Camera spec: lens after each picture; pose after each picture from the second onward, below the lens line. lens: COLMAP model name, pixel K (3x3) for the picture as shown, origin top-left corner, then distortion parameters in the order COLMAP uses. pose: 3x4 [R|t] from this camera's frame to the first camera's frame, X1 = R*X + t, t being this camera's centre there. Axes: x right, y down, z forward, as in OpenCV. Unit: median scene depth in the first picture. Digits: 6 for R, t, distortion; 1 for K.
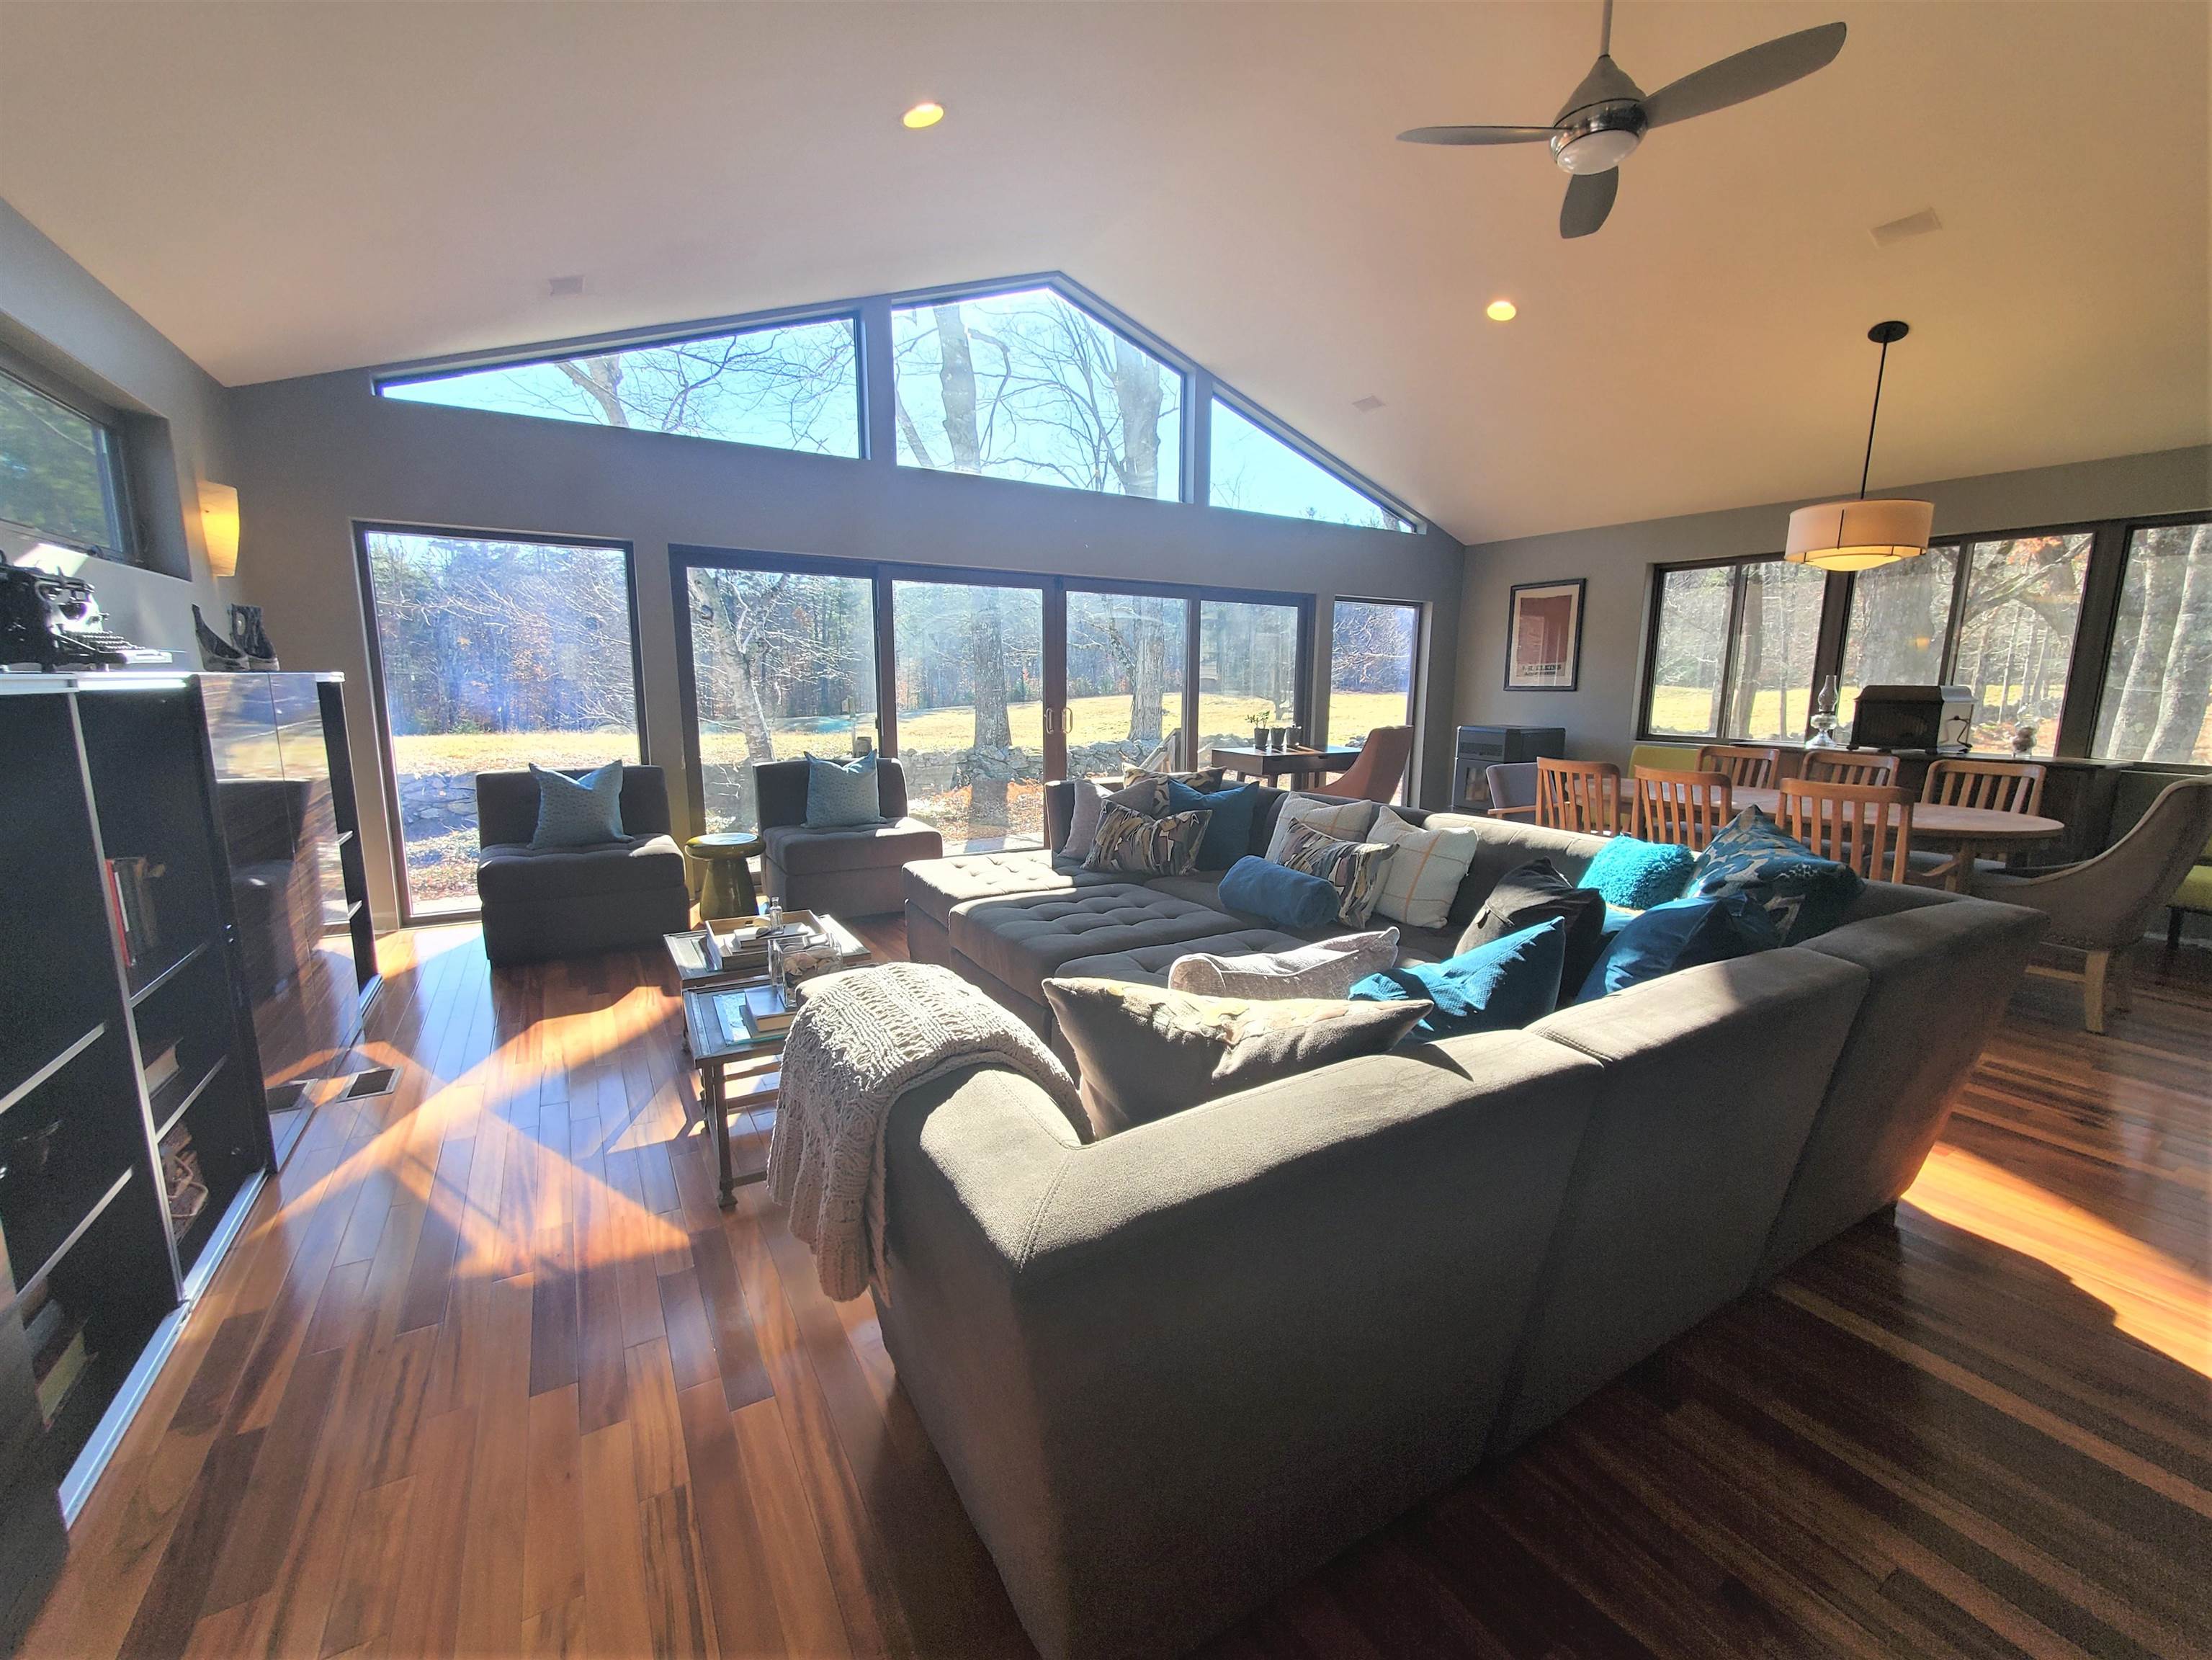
lens RADIAL K [[912.5, 0, 1137.4], [0, 912.5, 840.0], [0, 0, 1]] dist [-0.000291, -0.000149]
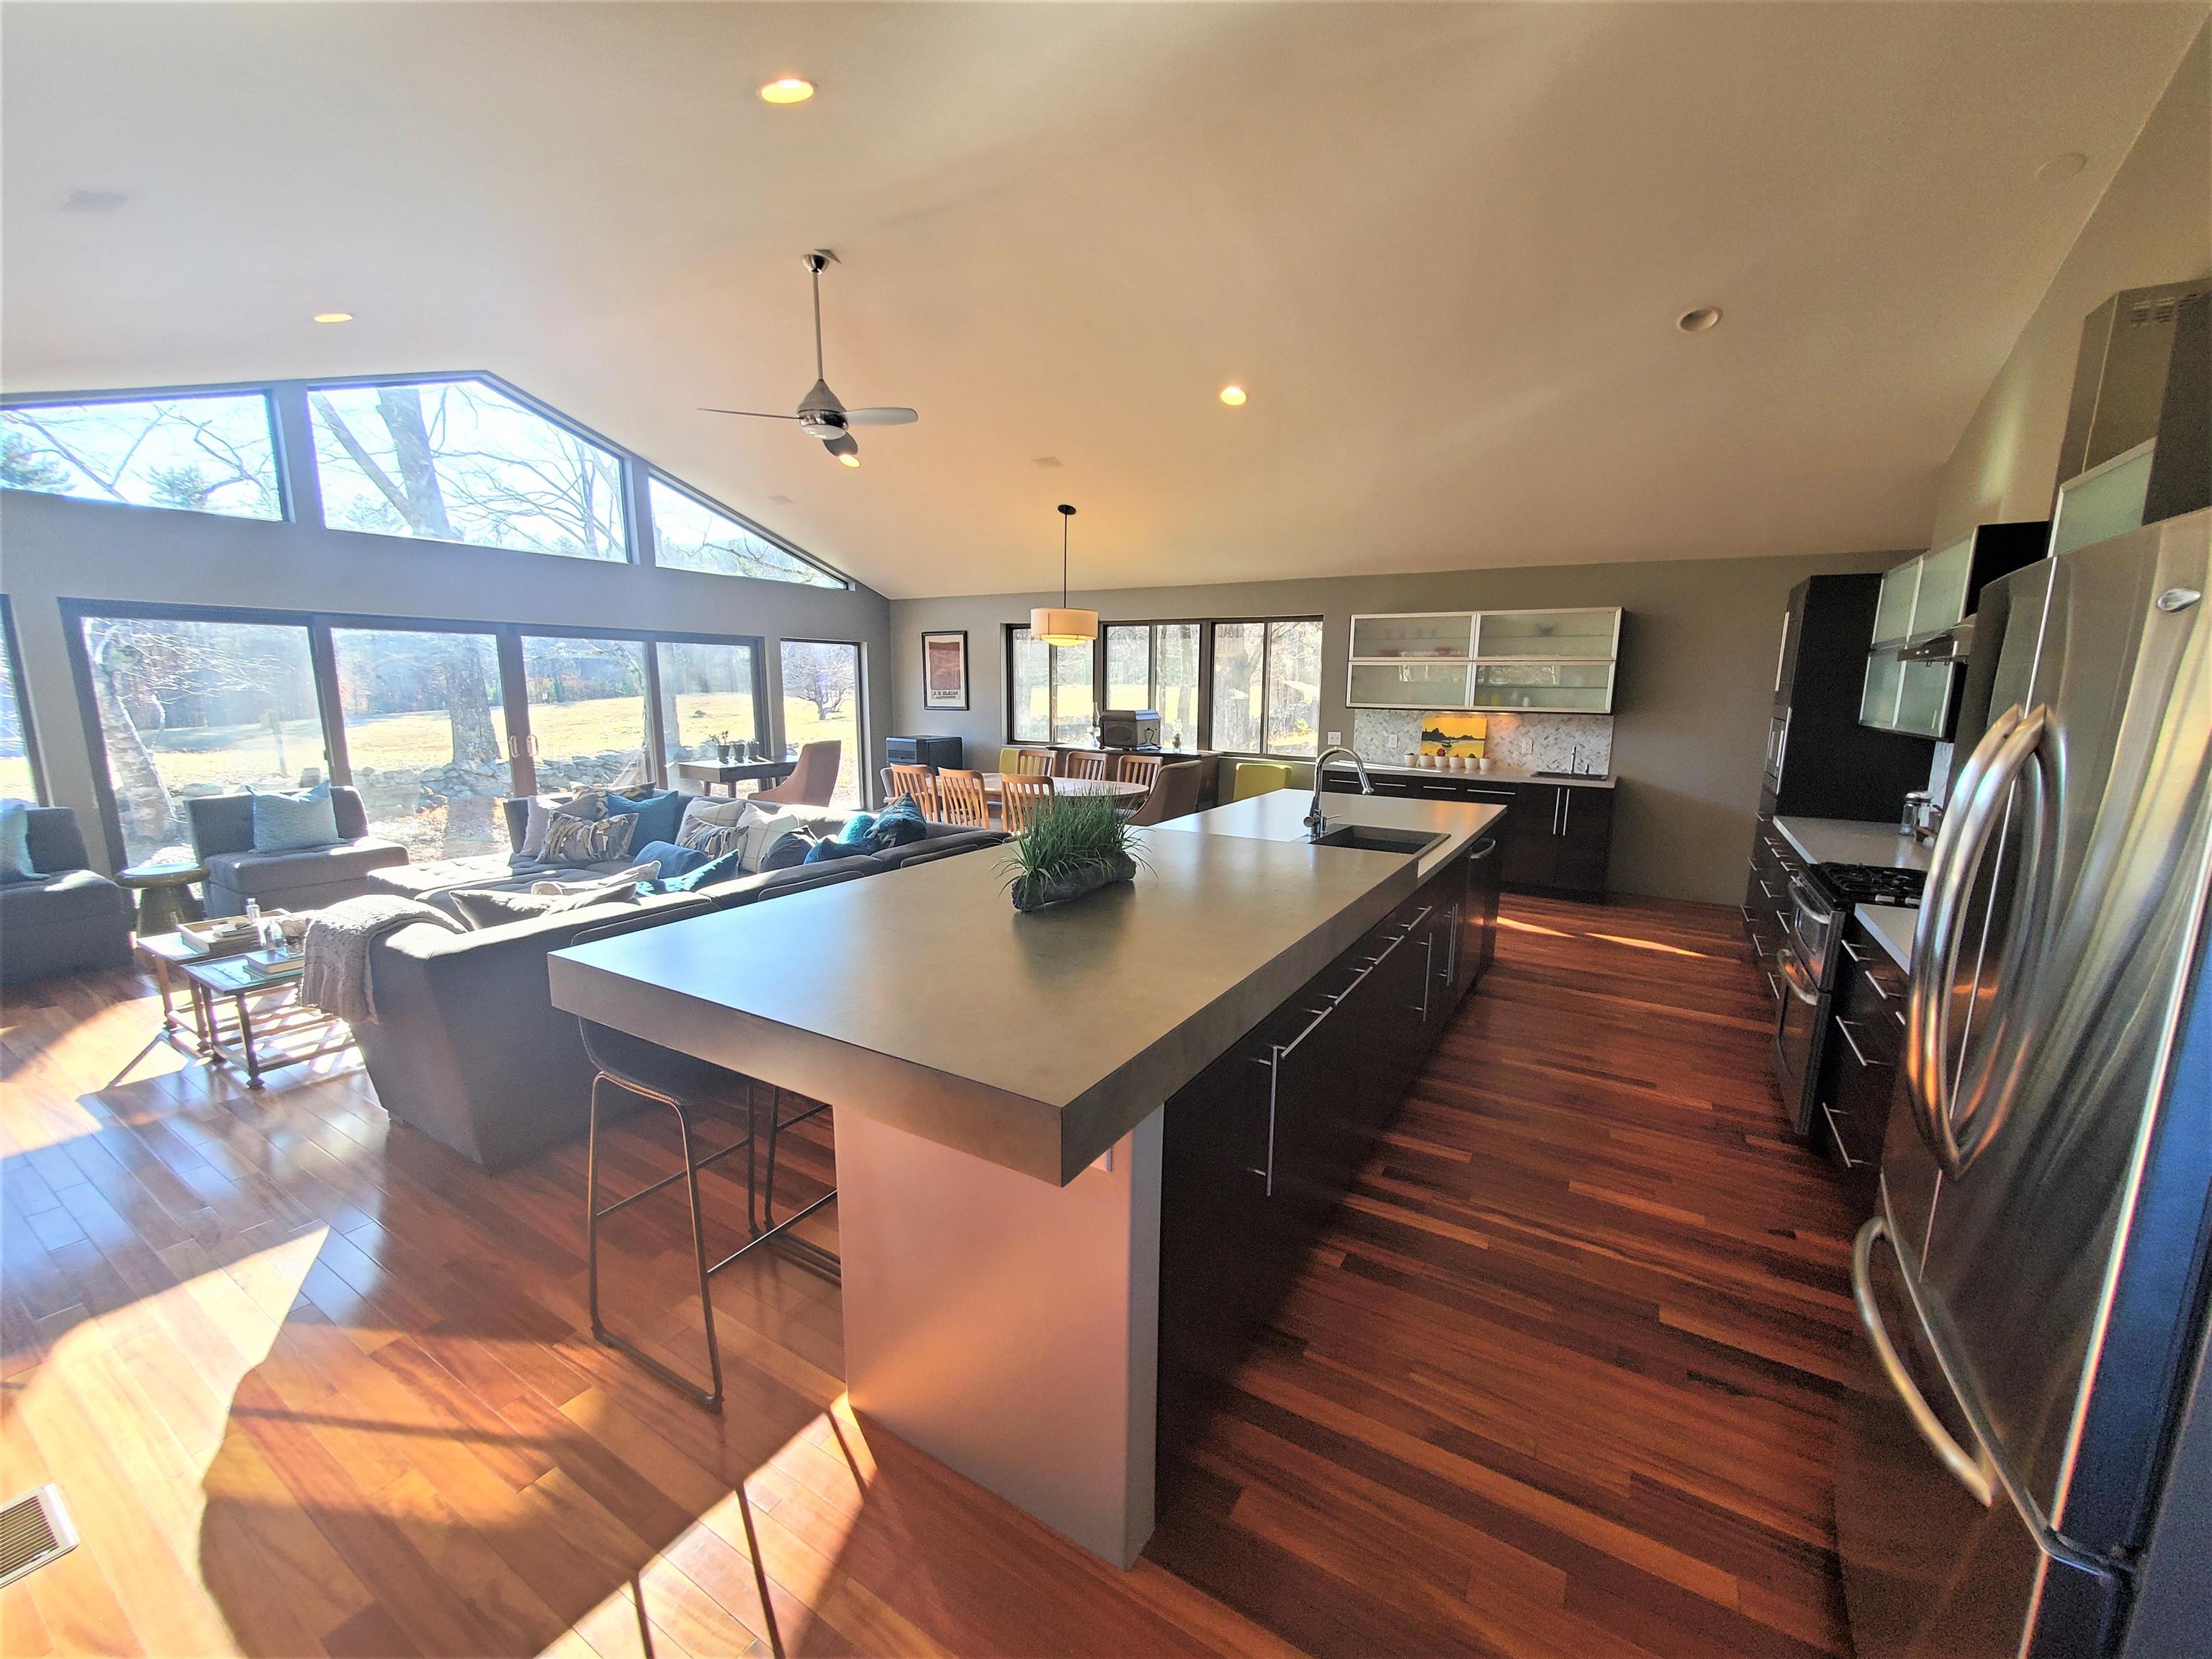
lens RADIAL K [[875.8, 0, 1125.2], [0, 875.8, 840.0], [0, 0, 1]] dist [-0.002635, -0.001845]
pose [[0.890128, -0.080585, 0.448529, 0.100076], [0.076459, 0.996698, 0.027334, 0.021051], [-0.449250, 0.009963, 0.893350, -0.398341]]
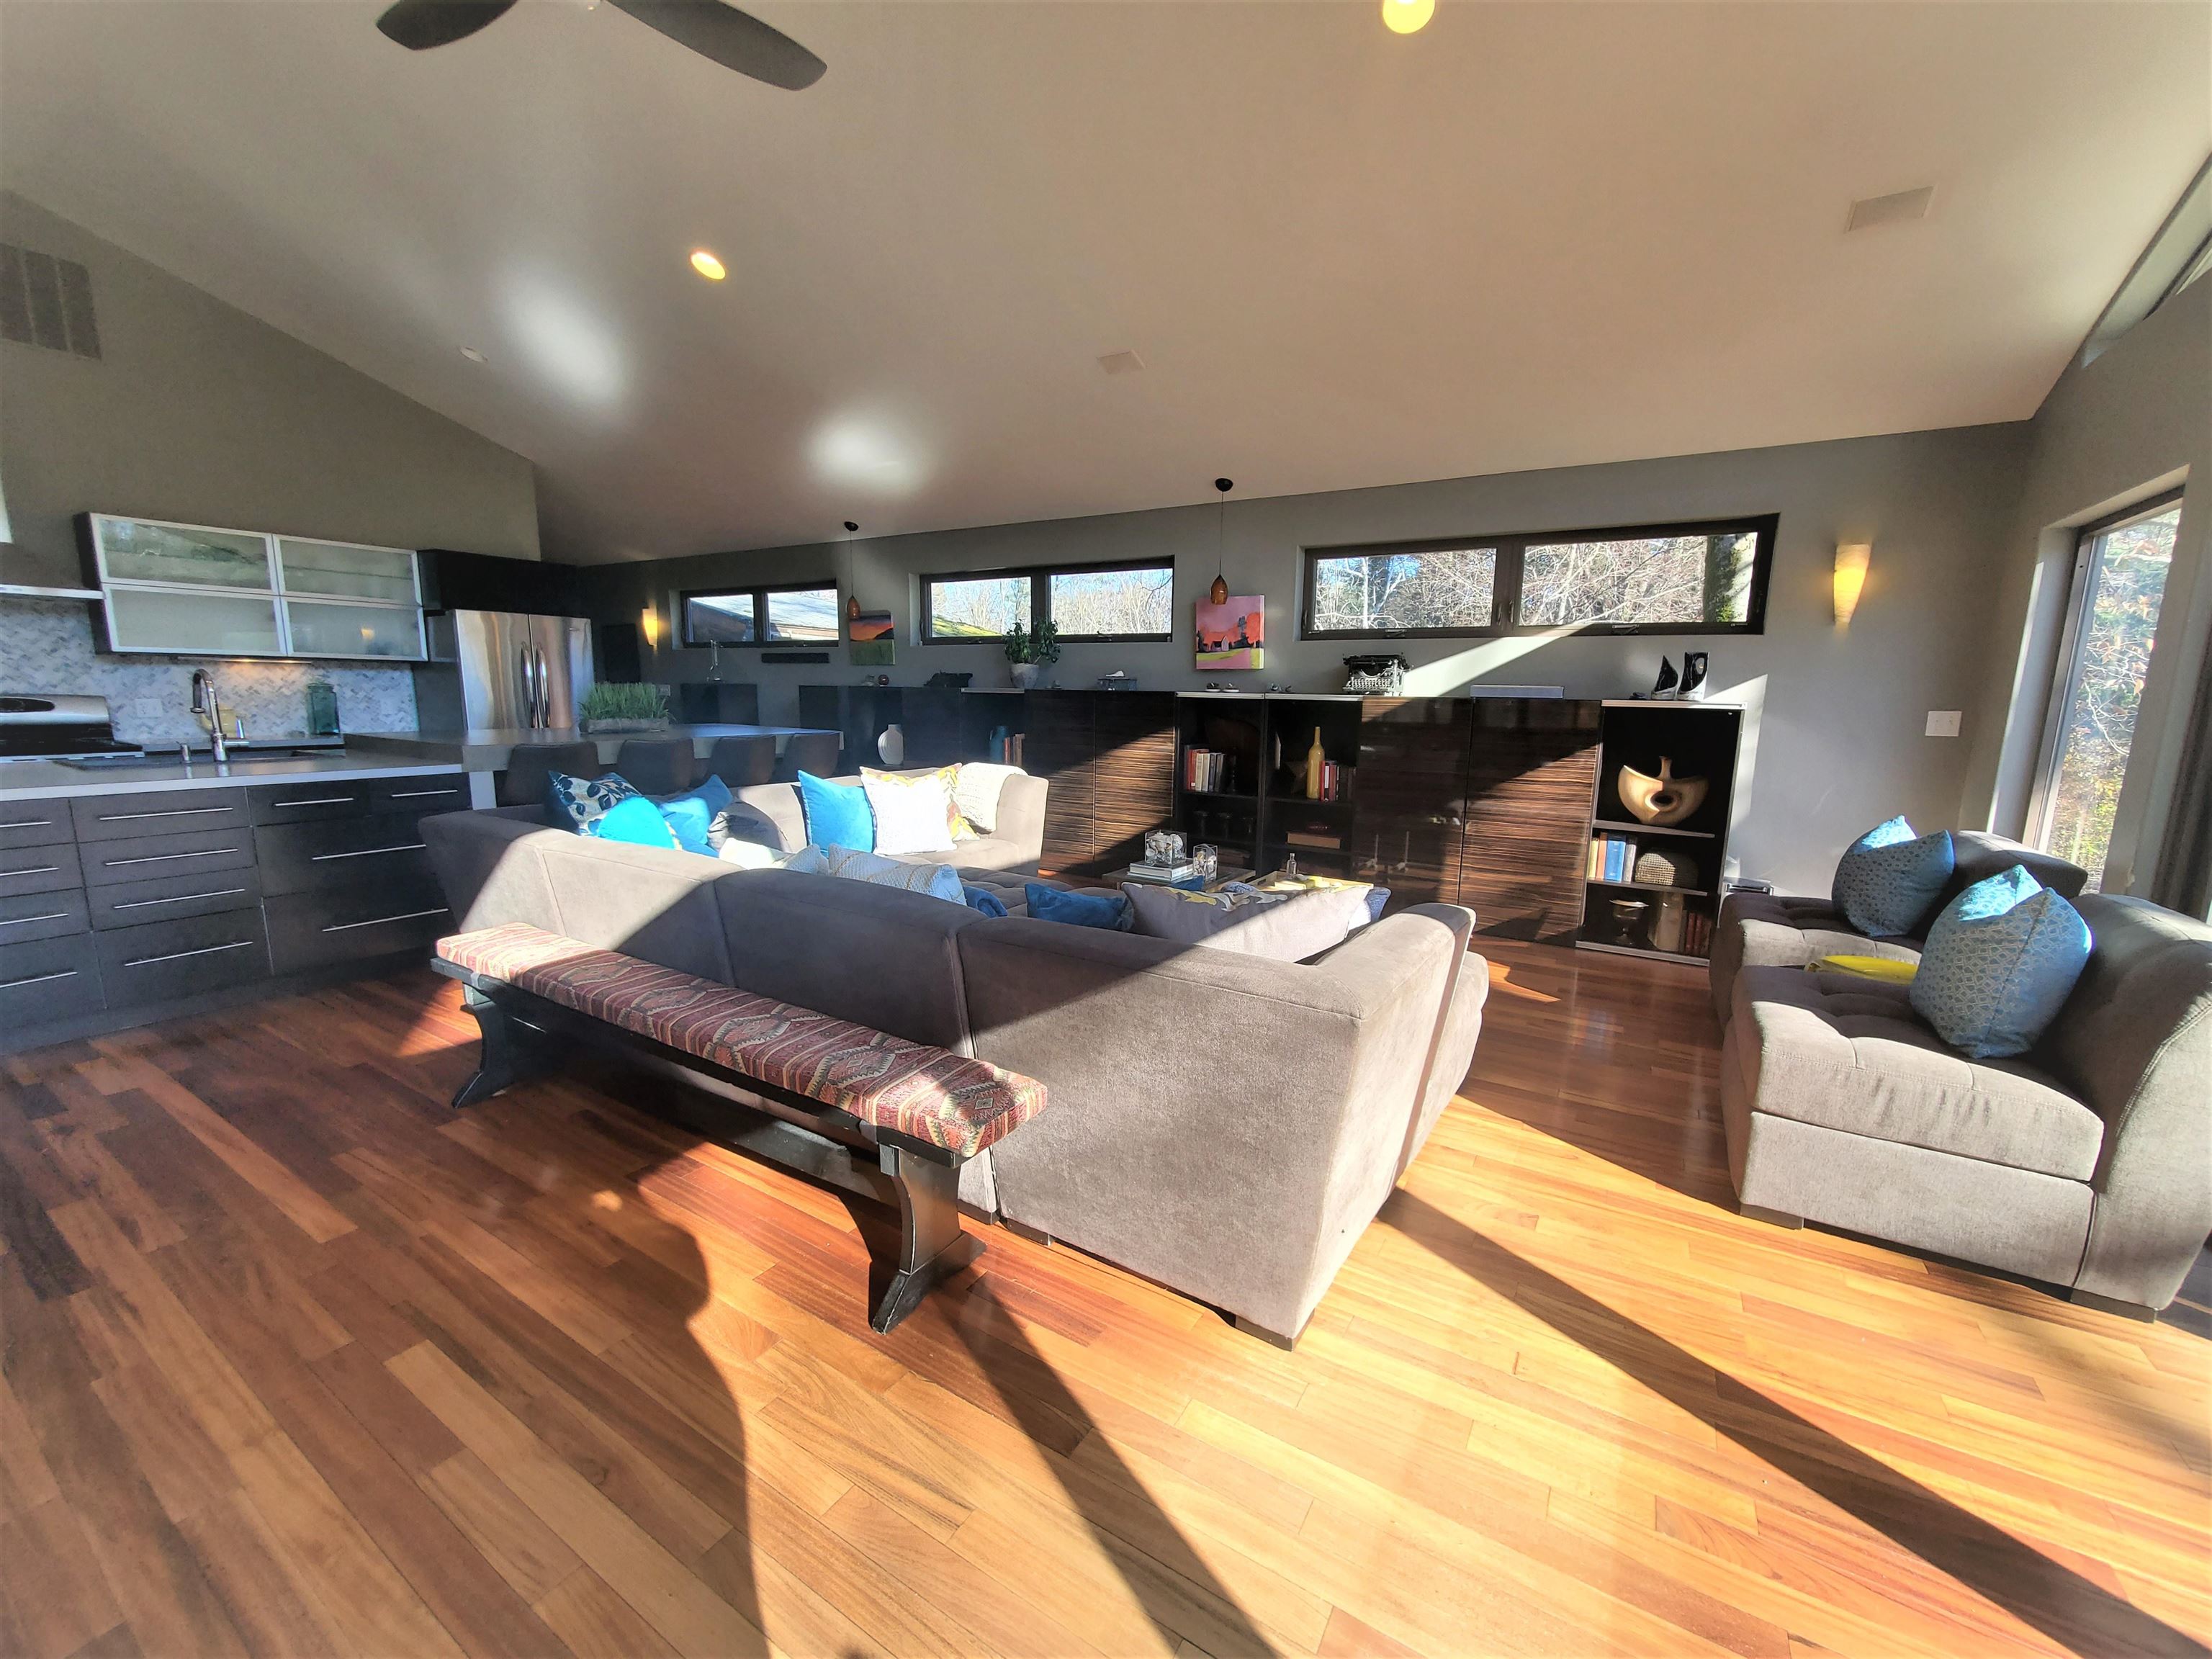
lens RADIAL K [[875.8, 0, 1118.7], [0, 875.8, 830.9], [0, 0, 1]] dist [-0.002635, -0.001845]
pose [[-0.890277, 0.044511, -0.453240, 0.222609], [-0.106606, 0.947194, 0.302420, -0.179142], [0.442767, 0.317556, -0.838520, 1.038409]]
